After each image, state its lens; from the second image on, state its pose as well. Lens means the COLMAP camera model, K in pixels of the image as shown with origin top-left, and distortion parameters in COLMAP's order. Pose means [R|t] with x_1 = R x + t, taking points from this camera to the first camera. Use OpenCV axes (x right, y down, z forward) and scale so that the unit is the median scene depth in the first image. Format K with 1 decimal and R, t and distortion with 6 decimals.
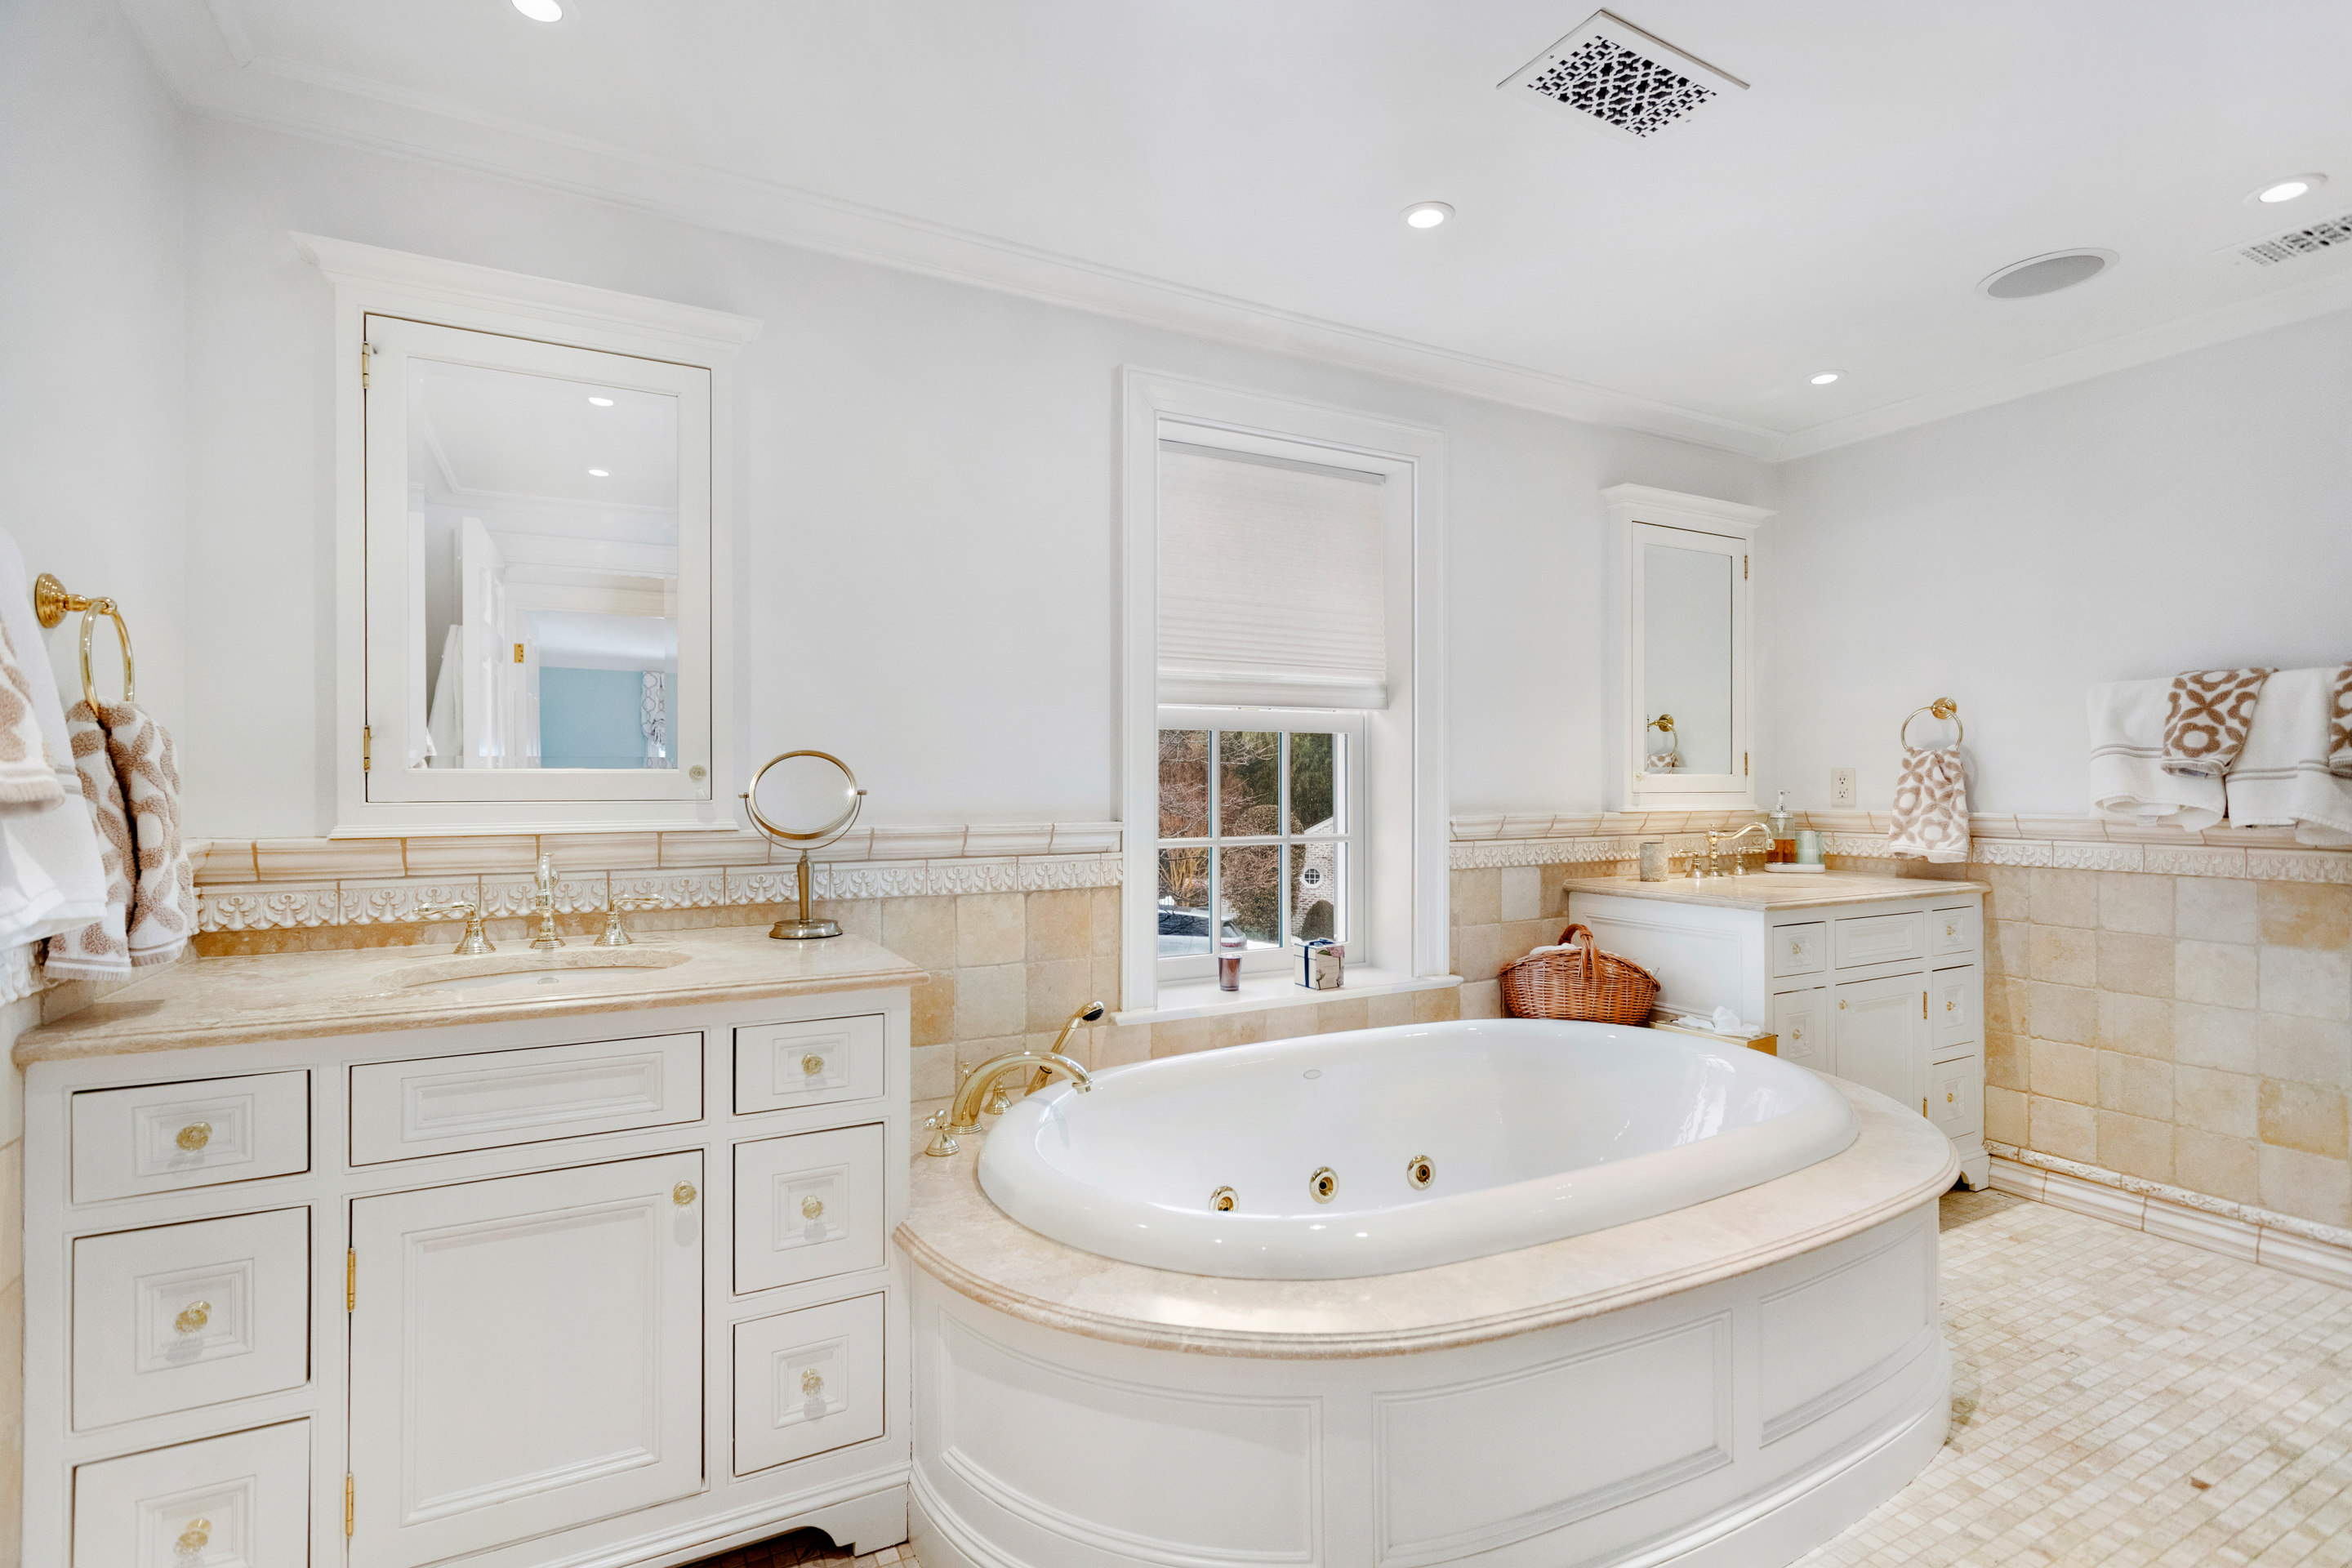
lens RADIAL K [[1119.5, 0, 1157.5], [0, 1119.5, 786.4], [0, 0, 1]] dist [-0.002319, -0.000556]
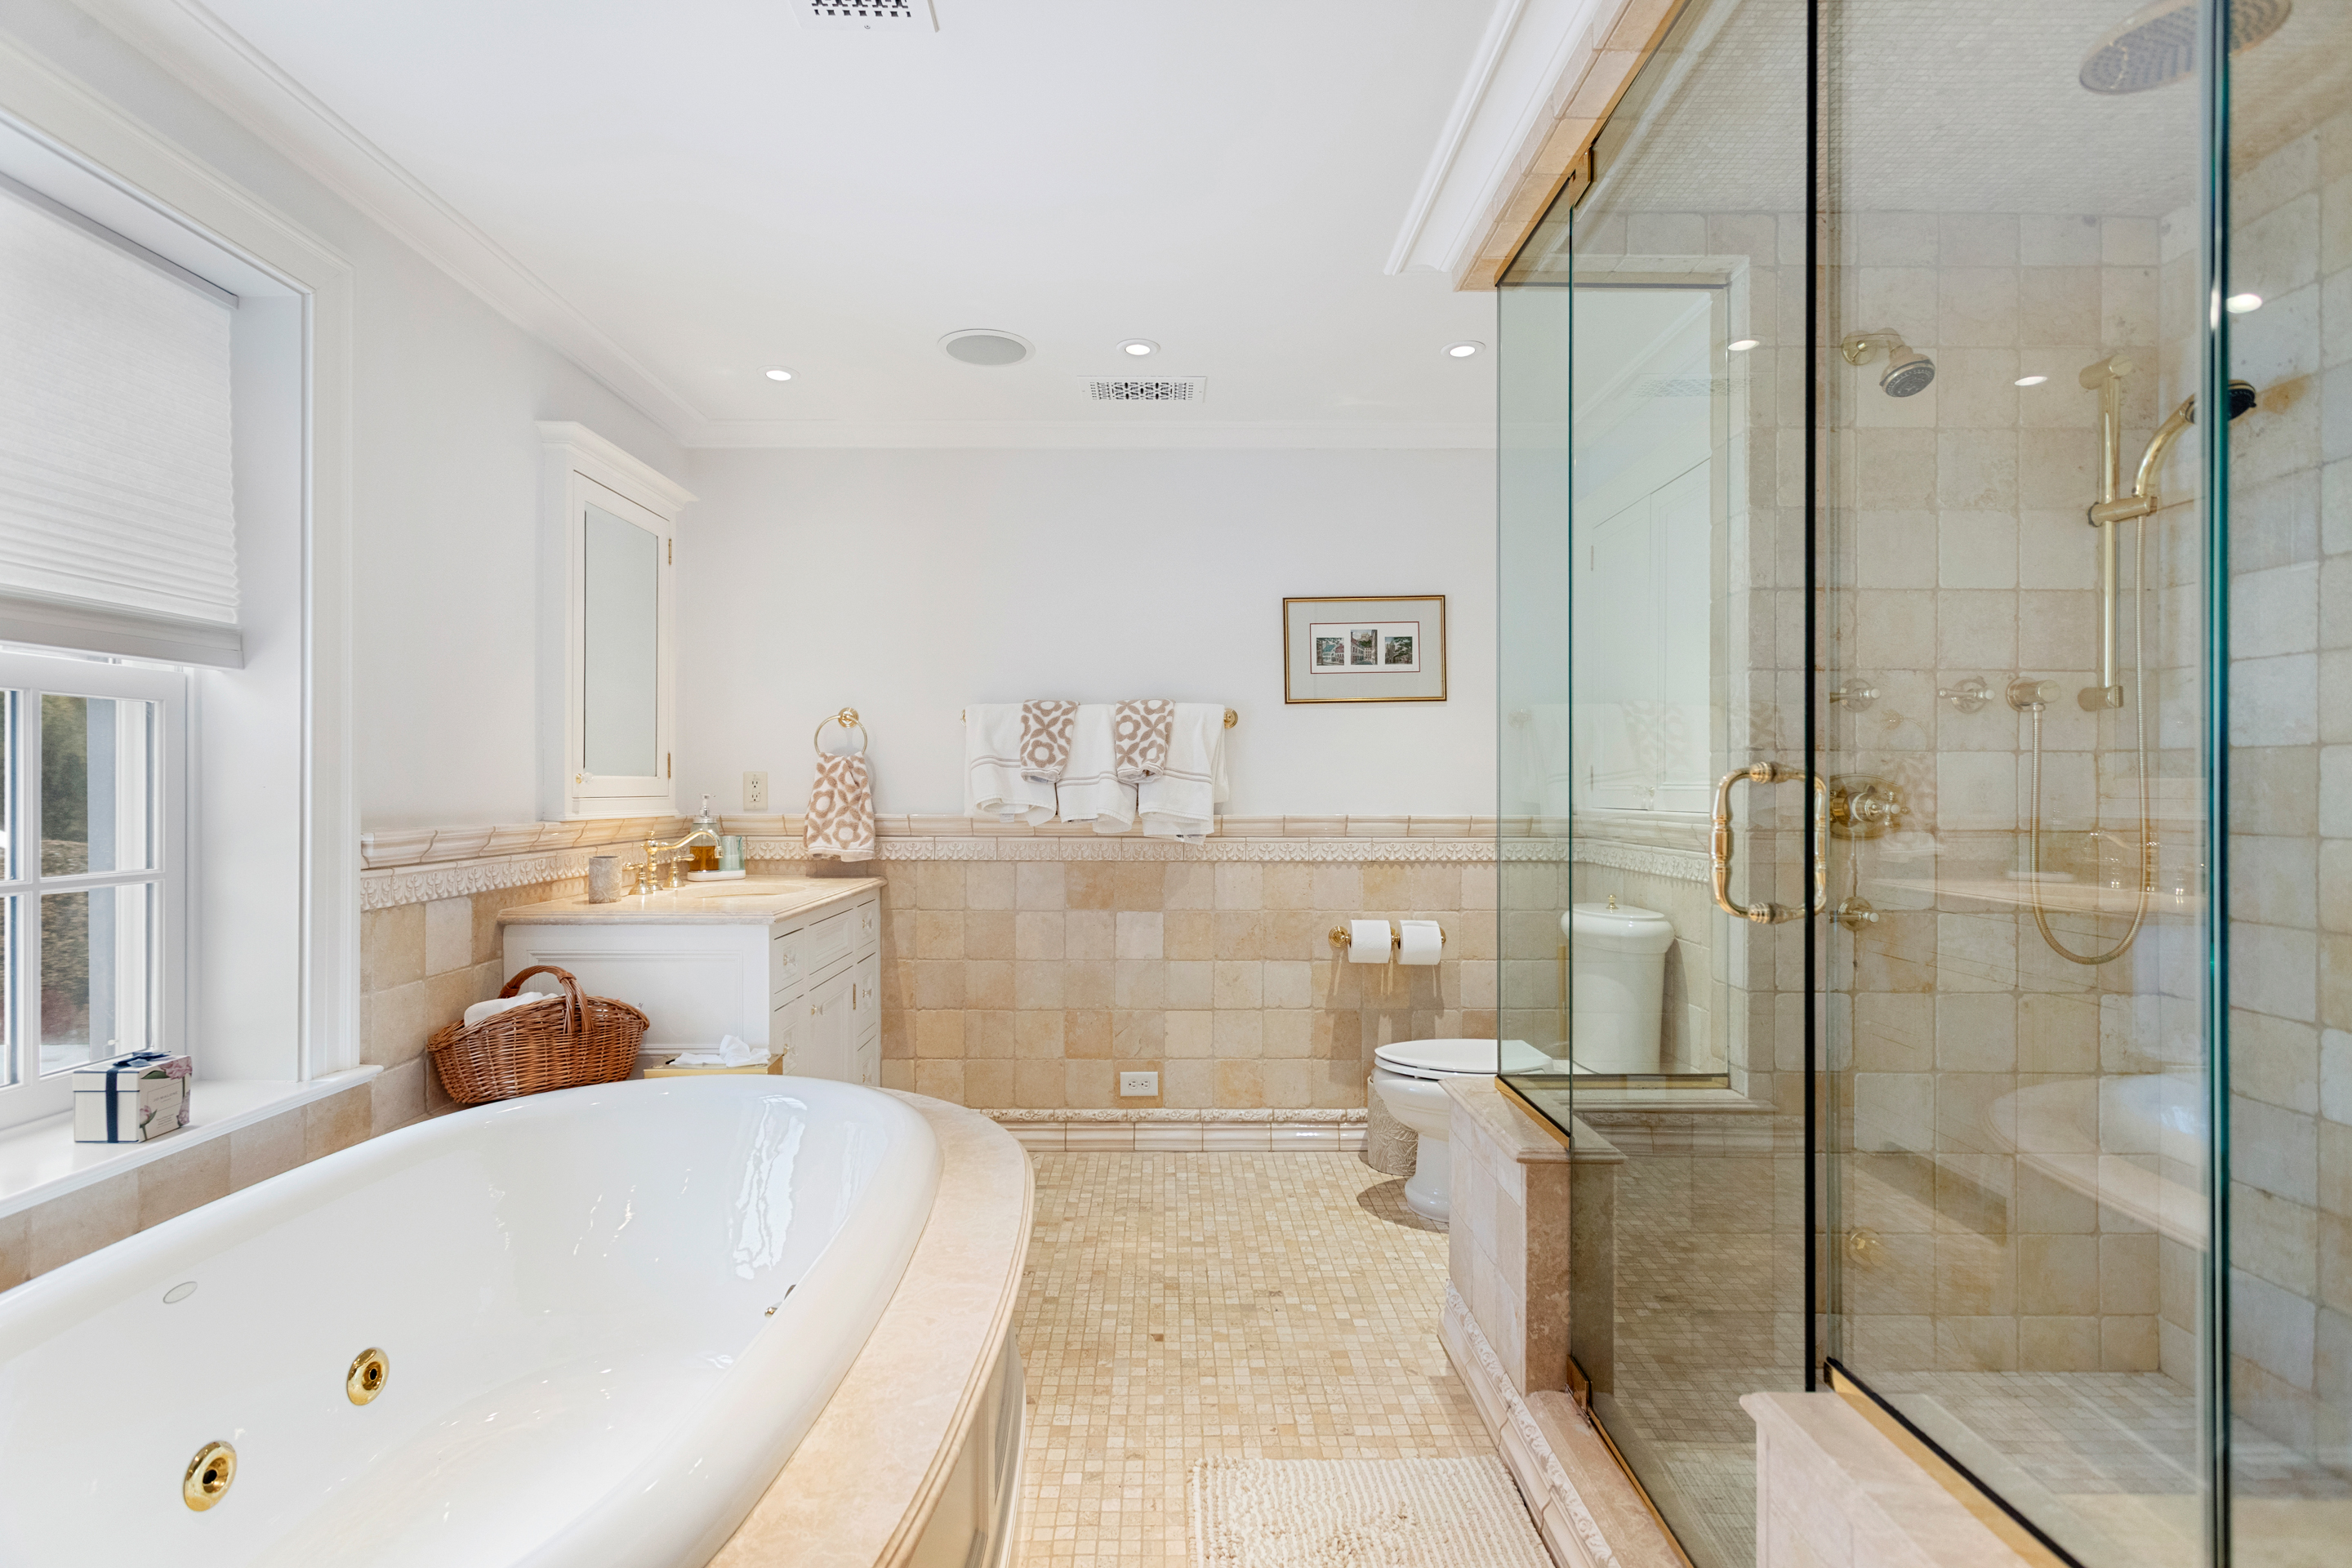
lens RADIAL K [[1119.5, 0, 1157.5], [0, 1119.5, 786.4], [0, 0, 1]] dist [-0.002319, -0.000556]
pose [[0.449853, 0.003289, 0.893097, -0.133608], [-0.000816, 0.999994, -0.003271, -0.000324], [-0.893102, 0.000742, 0.449853, 0.268168]]
